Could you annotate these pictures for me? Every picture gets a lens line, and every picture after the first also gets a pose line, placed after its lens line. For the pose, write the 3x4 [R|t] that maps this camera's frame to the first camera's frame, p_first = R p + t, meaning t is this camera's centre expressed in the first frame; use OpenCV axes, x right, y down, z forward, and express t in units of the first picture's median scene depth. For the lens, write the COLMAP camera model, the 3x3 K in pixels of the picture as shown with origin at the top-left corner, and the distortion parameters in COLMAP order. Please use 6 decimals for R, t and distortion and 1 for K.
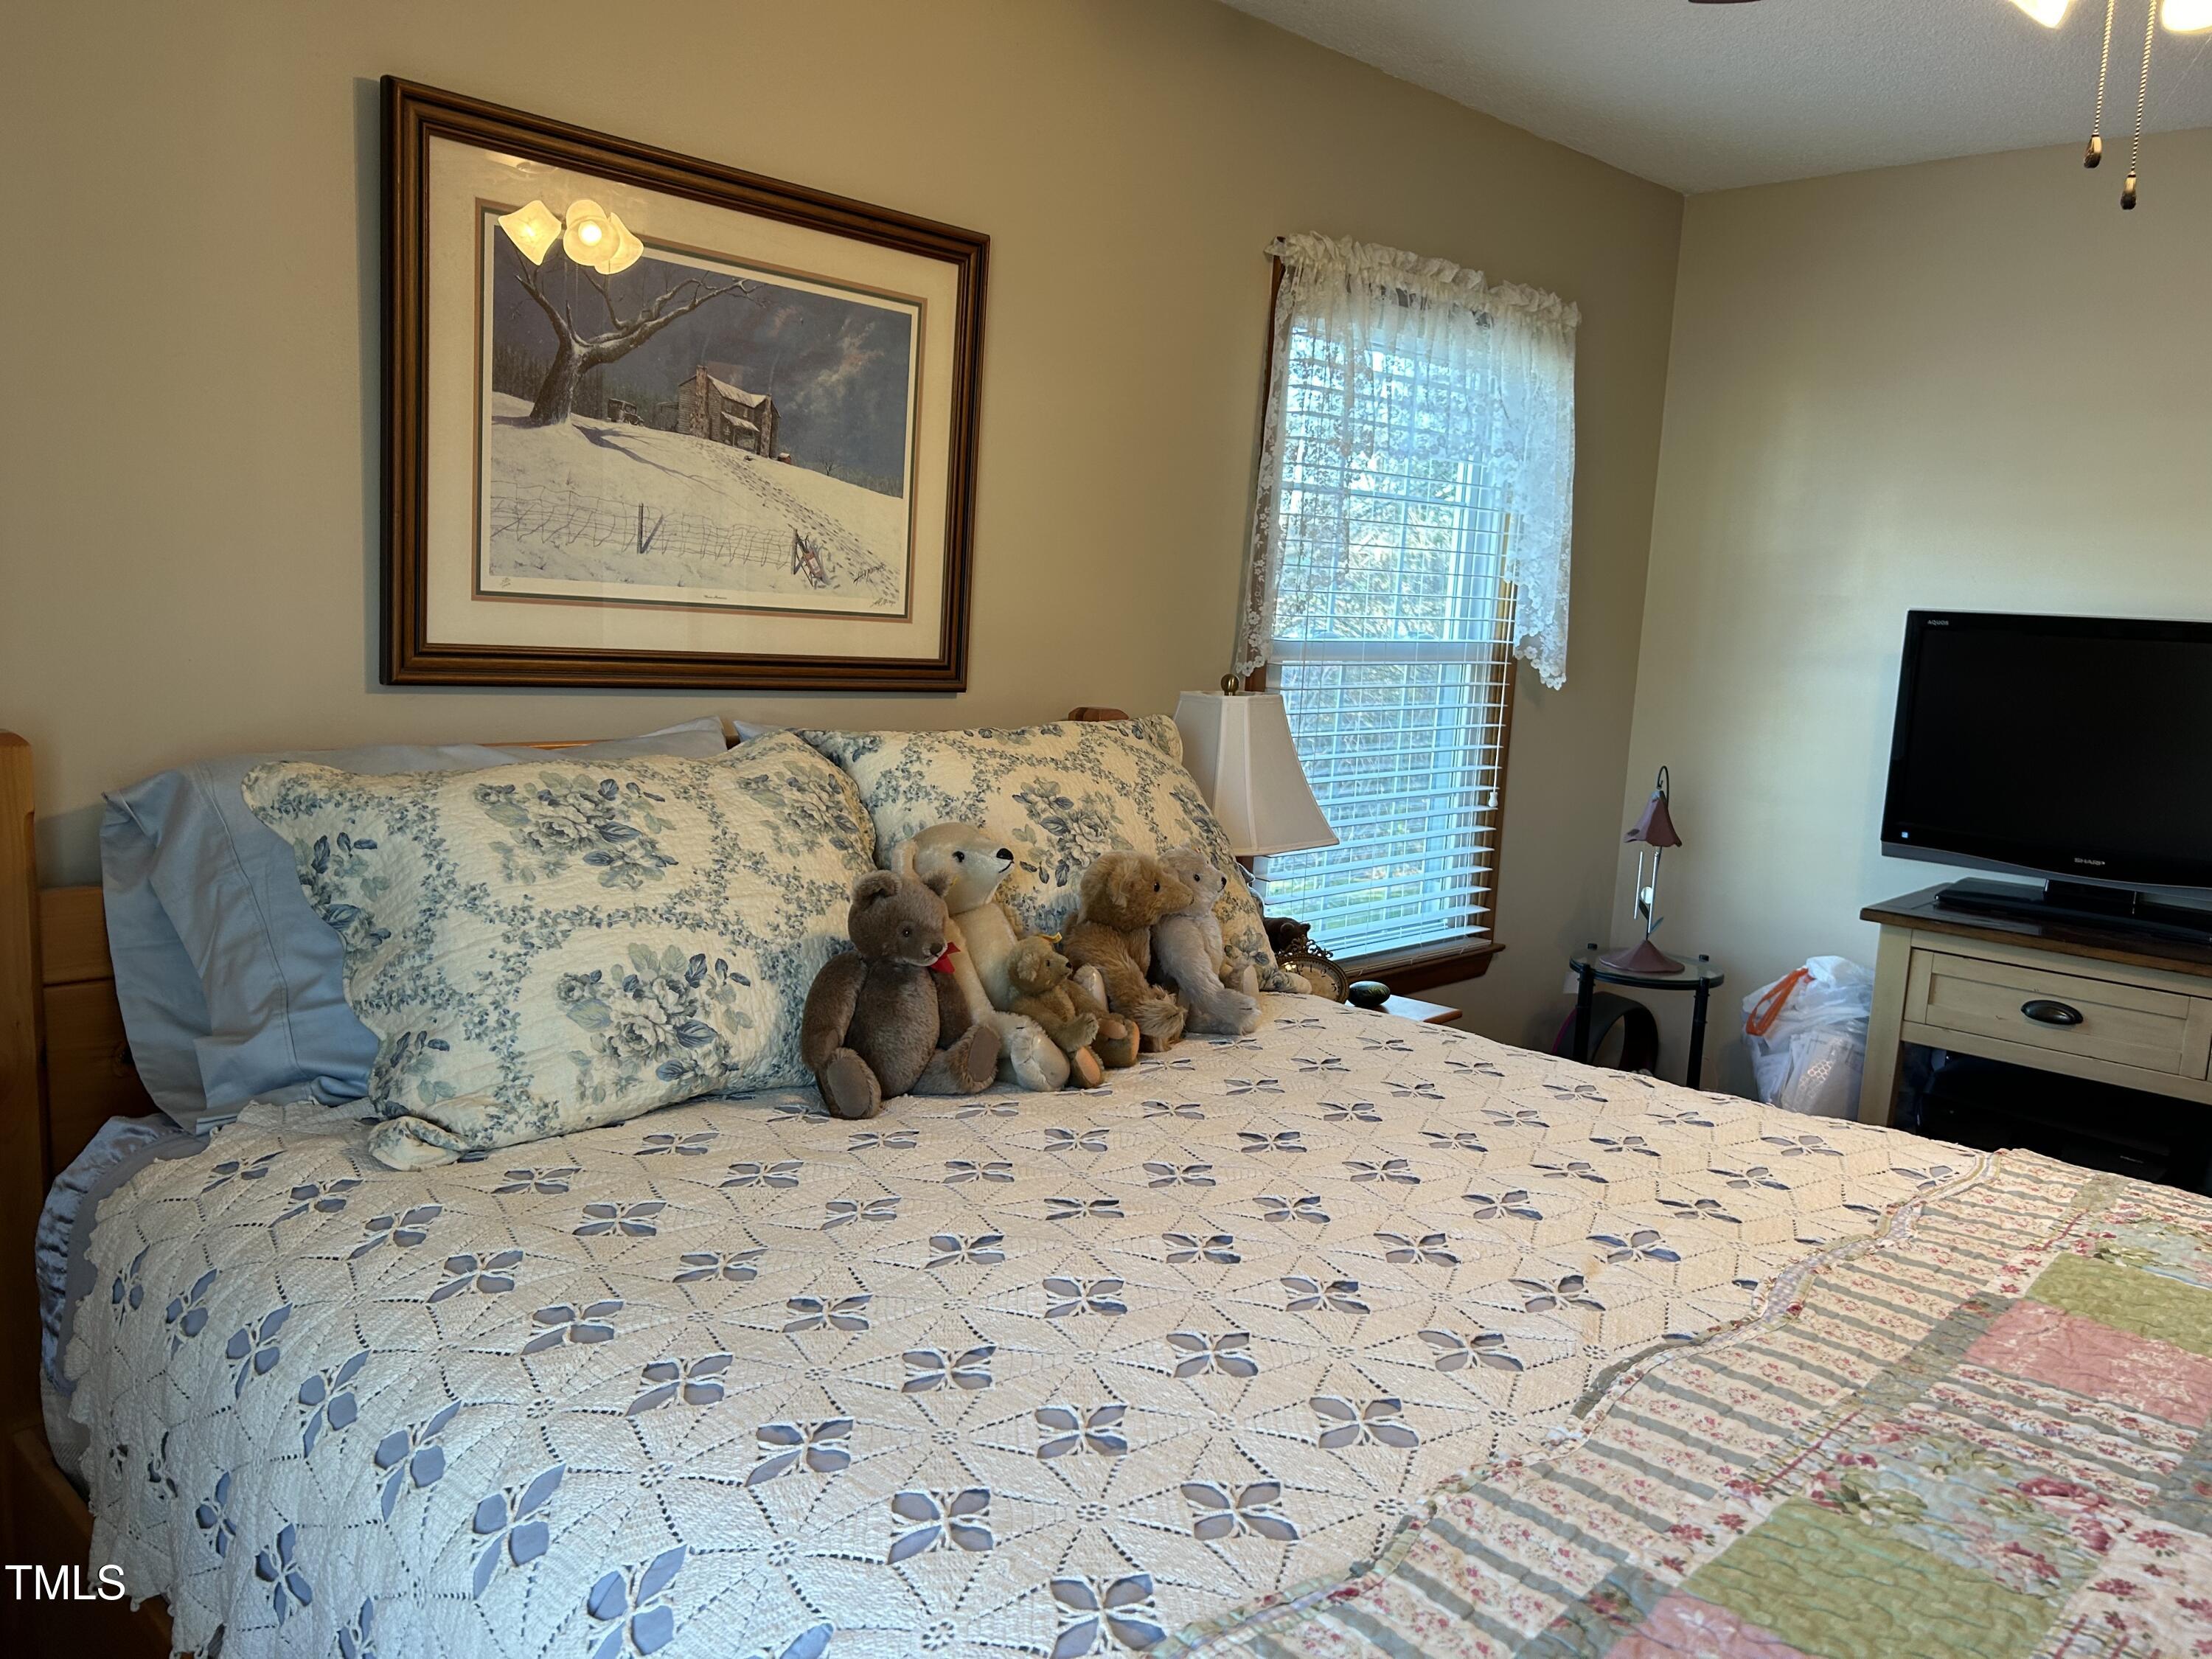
lens RADIAL K [[1678.9, 0, 1103.9], [0, 1678.9, 831.7], [0, 0, 1]] dist [0.037753, -0.009903]
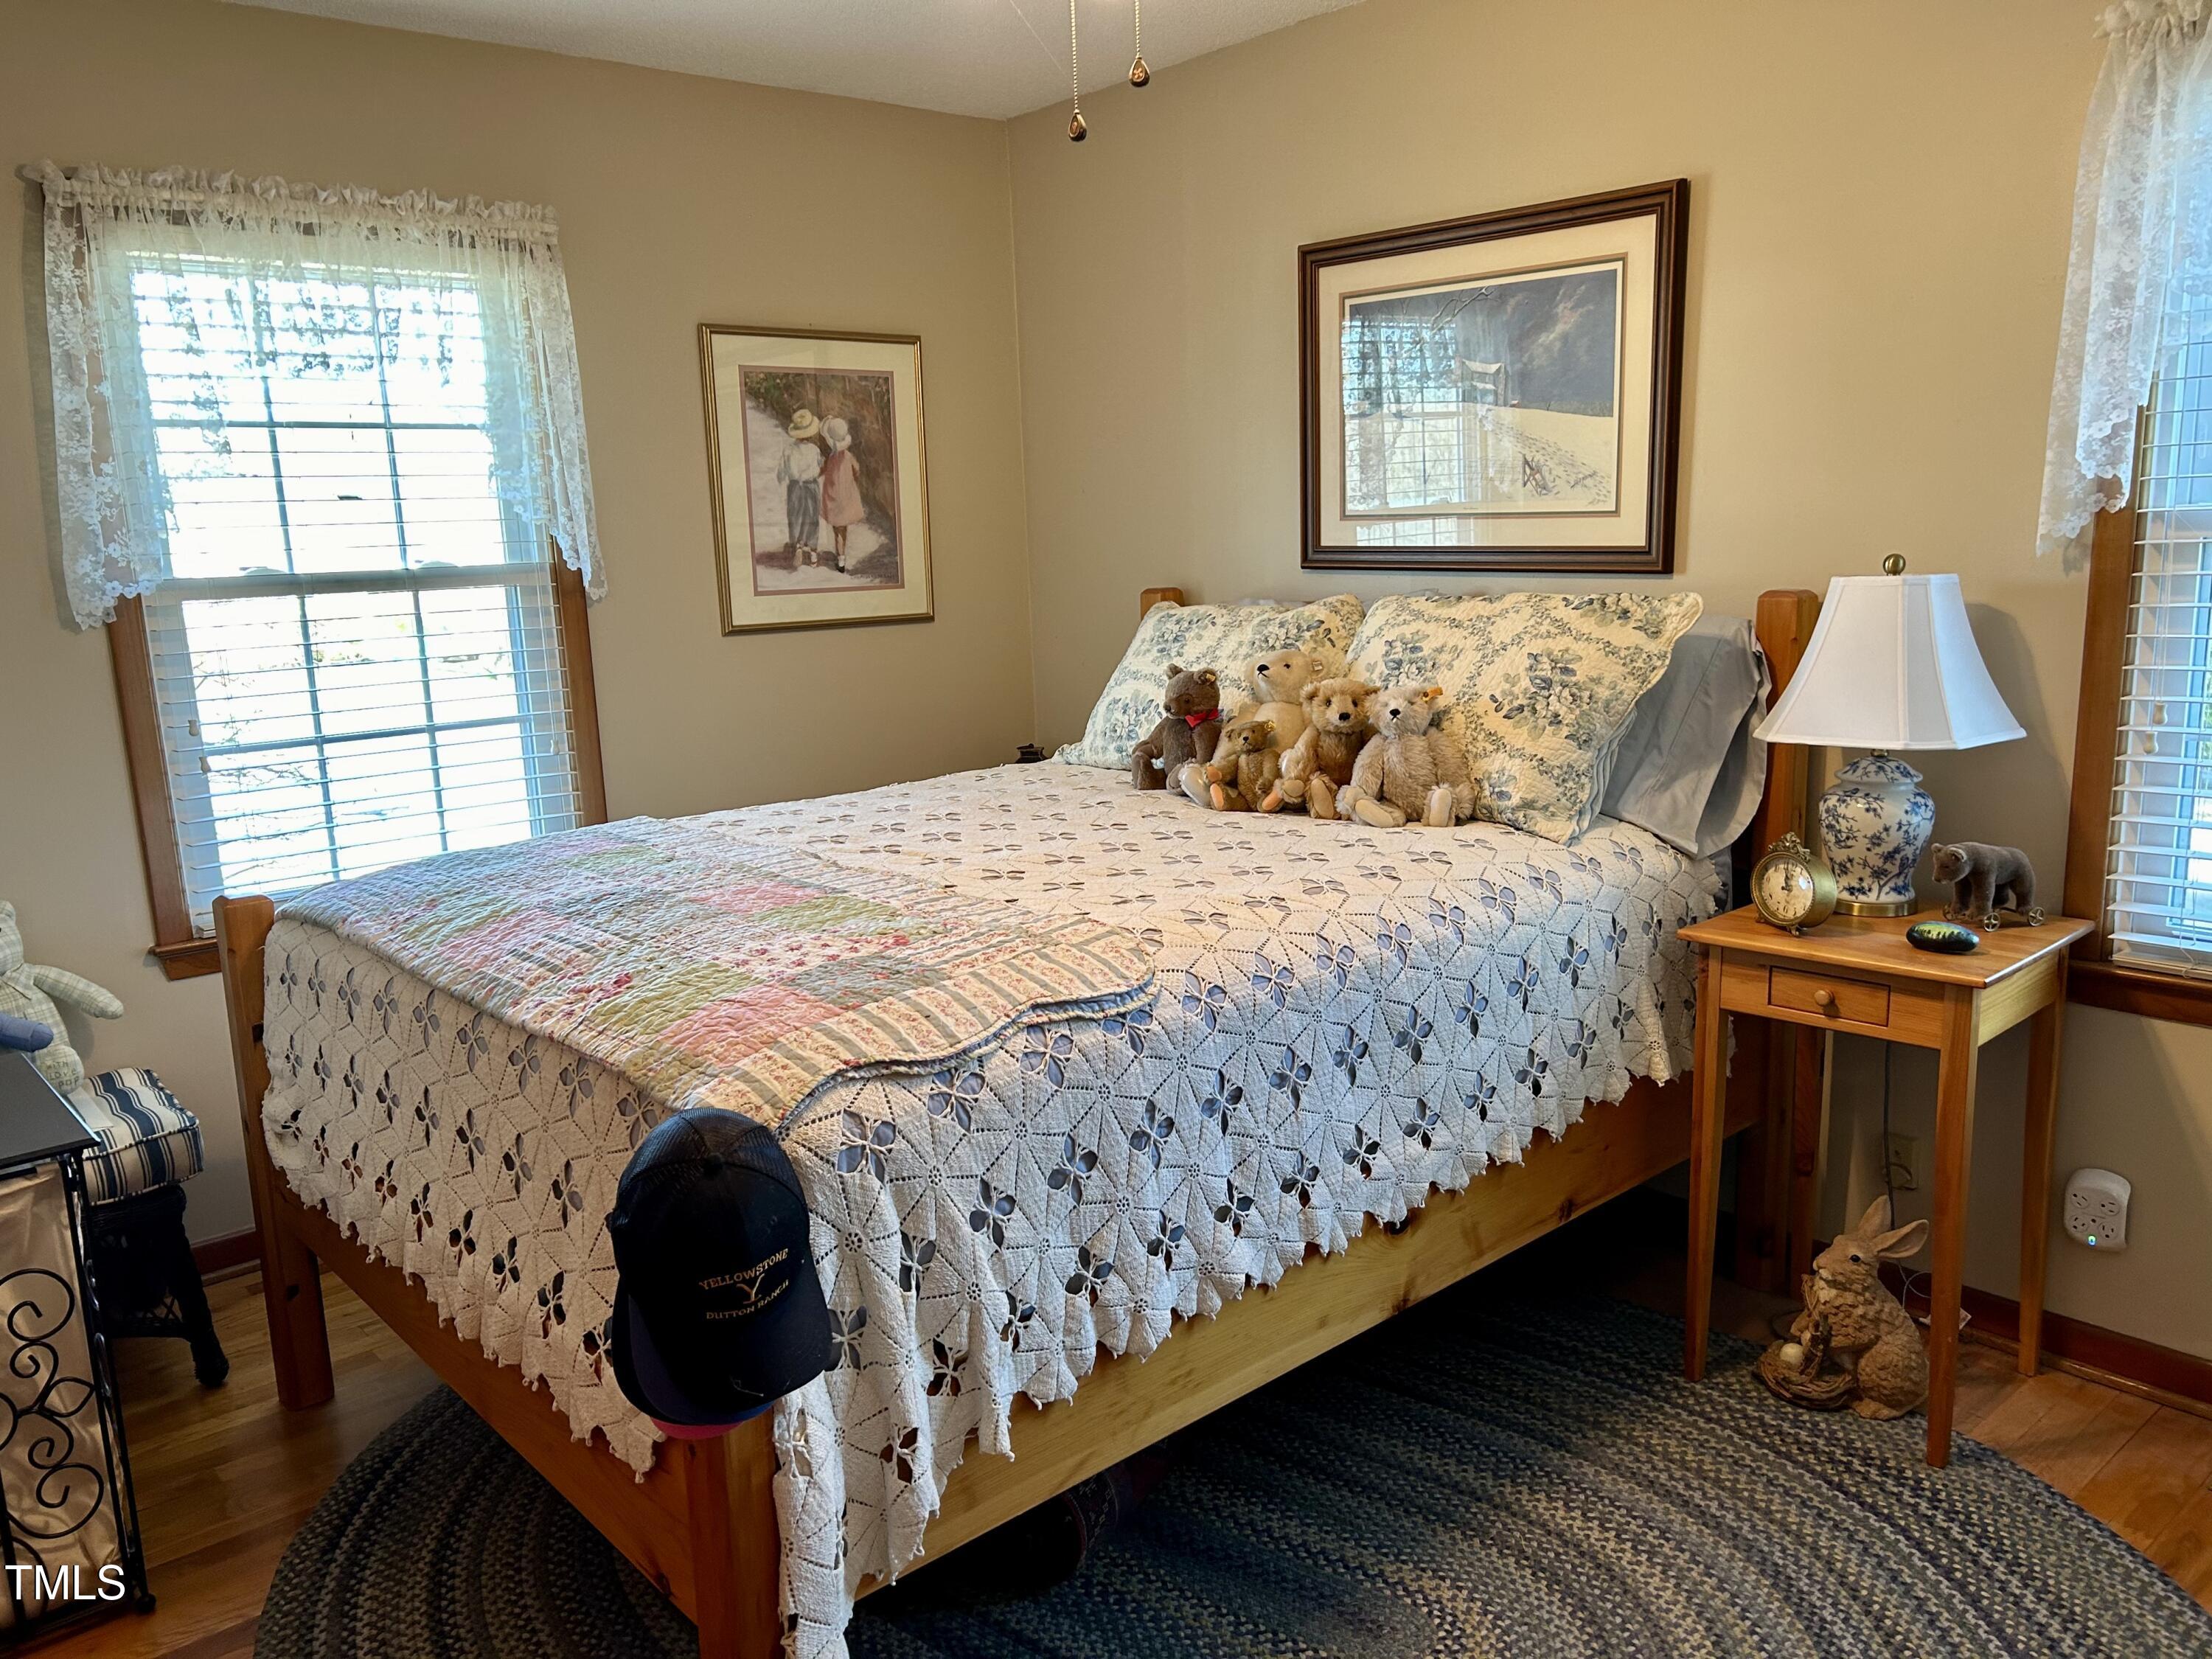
lens RADIAL K [[1678.9, 0, 1105.3], [0, 1678.9, 832.5], [0, 0, 1]] dist [0.037753, -0.009903]
pose [[-0.042295, 0.136796, -0.989696, 1.230553], [-0.107028, 0.984262, 0.140619, -0.030781], [0.993356, 0.111873, -0.026989, 0.717753]]
